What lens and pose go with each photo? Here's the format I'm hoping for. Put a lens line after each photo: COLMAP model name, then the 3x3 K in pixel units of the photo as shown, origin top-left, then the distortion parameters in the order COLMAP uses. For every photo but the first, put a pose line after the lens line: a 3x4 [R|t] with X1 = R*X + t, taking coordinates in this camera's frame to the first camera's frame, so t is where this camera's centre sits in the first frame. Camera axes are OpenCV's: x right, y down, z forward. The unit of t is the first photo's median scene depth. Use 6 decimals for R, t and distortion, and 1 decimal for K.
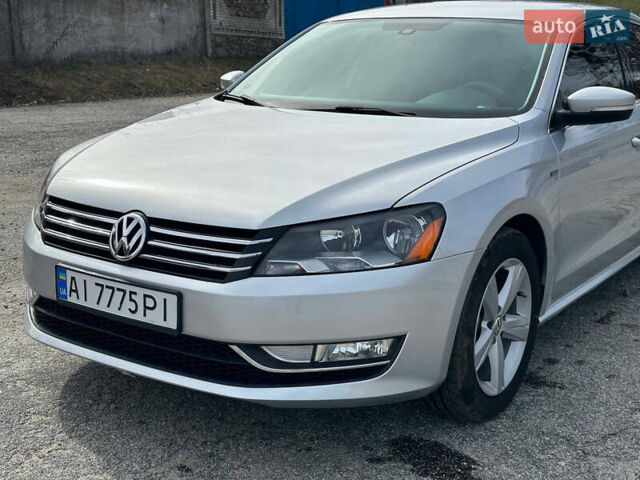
lens RADIAL K [[896.8, 0, 321.6], [0, 896.8, 247.0], [0, 0, 1]] dist [0.134289, 0.000000]
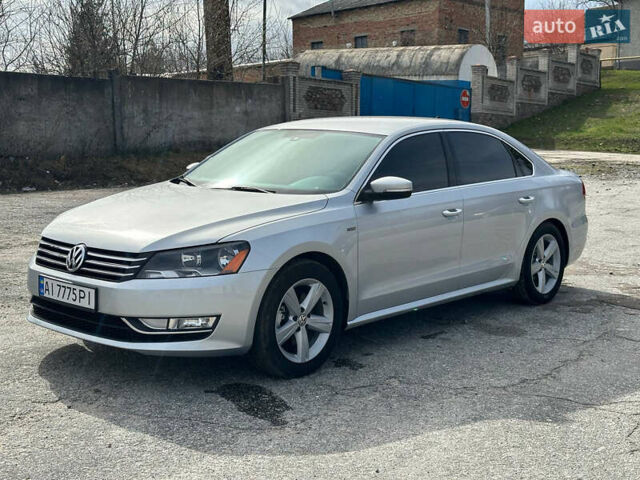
lens RADIAL K [[896.8, 0, 319.9], [0, 896.8, 237.1], [0, 0, 1]] dist [0.134289, 0.000000]
pose [[0.991997, 0.015692, -0.125279, 0.460241], [-0.028277, 0.994653, -0.099322, 0.105777], [0.123051, 0.102070, 0.987137, -0.661073]]
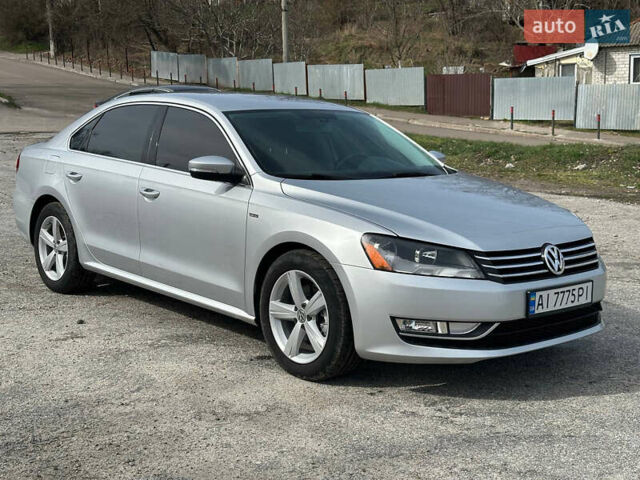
lens RADIAL K [[896.8, 0, 321.6], [0, 896.8, 236.6], [0, 0, 1]] dist [0.134289, 0.000000]
pose [[0.250314, -0.155589, 0.955581, -1.785425], [0.203756, 0.973363, 0.105111, -0.294259], [-0.946481, 0.168395, 0.275348, 0.909918]]
